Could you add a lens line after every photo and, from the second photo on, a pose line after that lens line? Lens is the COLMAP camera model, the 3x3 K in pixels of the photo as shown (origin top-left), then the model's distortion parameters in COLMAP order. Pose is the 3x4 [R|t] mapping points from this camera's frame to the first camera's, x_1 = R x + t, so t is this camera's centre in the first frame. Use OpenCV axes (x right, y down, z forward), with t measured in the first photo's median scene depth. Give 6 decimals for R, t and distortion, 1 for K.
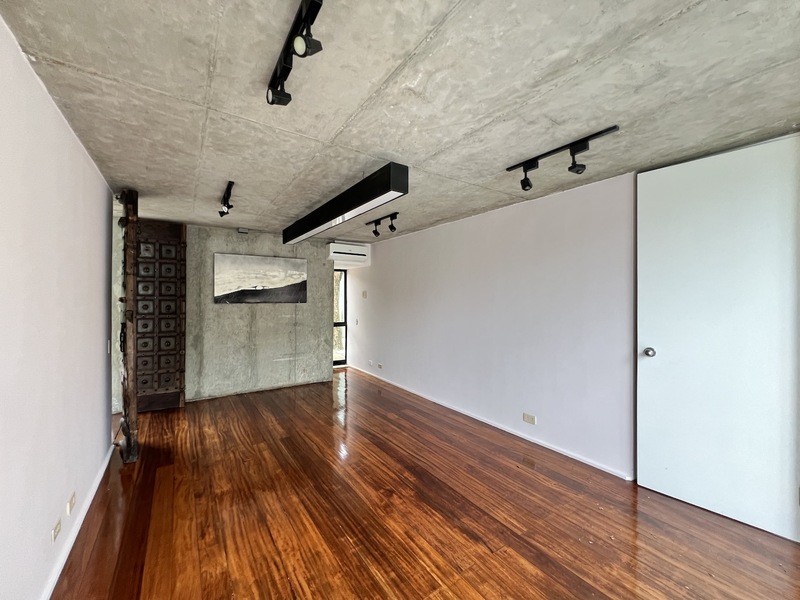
lens RADIAL K [[324.5, 0, 400.0], [0, 324.5, 300.0], [0, 0, 1]] dist [-0.001682, -0.000202]
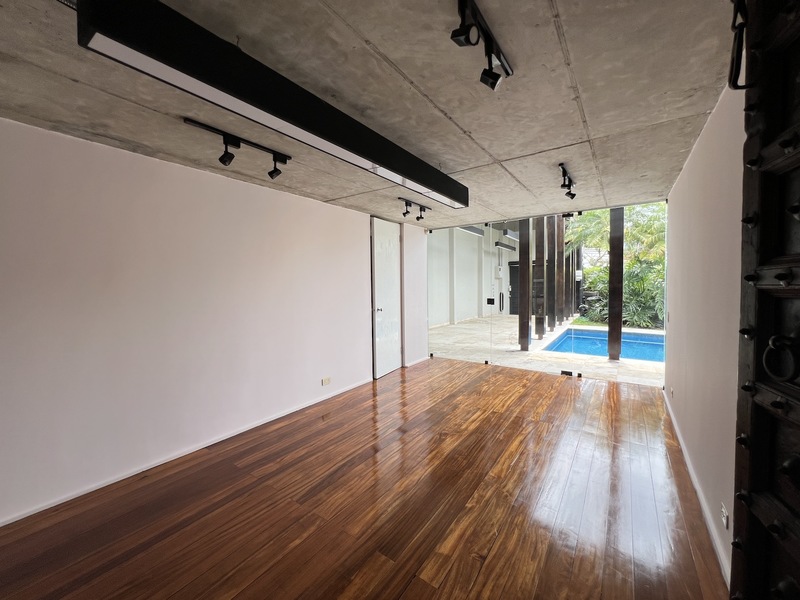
lens RADIAL K [[321.9, 0, 398.6], [0, 321.9, 296.2], [0, 0, 1]] dist [0.000198, 0.000132]
pose [[-0.352281, -0.027465, 0.935491, -0.843987], [0.024610, 0.998952, 0.038595, 0.004461], [-0.935571, 0.036618, -0.351235, 1.181568]]
